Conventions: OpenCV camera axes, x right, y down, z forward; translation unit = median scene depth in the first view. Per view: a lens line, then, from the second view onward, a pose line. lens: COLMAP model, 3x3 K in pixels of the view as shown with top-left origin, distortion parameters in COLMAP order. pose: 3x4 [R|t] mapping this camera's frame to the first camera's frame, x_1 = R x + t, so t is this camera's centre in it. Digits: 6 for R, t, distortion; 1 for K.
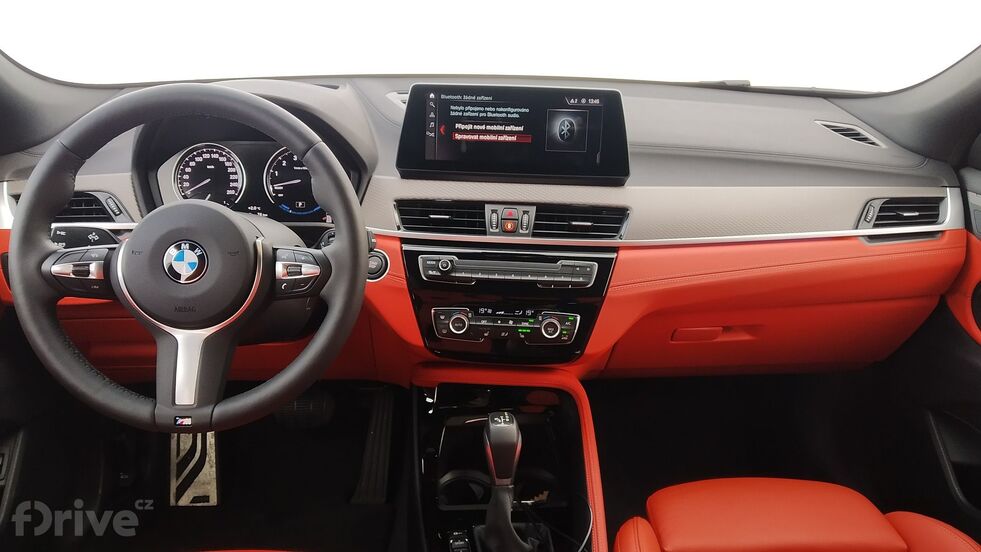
lens RADIAL K [[735.1, 0, 490.5], [0, 735.1, 276.0], [0, 0, 1]] dist [0.058200, -0.189030]
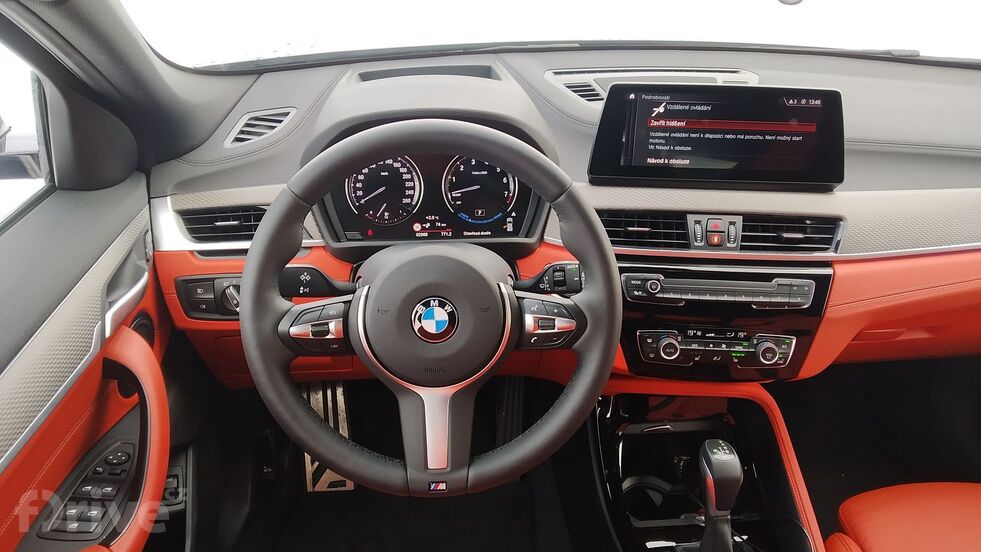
lens RADIAL K [[735.1, 0, 490.5], [0, 735.1, 276.0], [0, 0, 1]] dist [0.058200, -0.189030]
pose [[0.999921, -0.009556, -0.008134, -0.251010], [0.010498, 0.992104, 0.124976, -0.140919], [0.006876, -0.125052, 0.992126, 0.068145]]
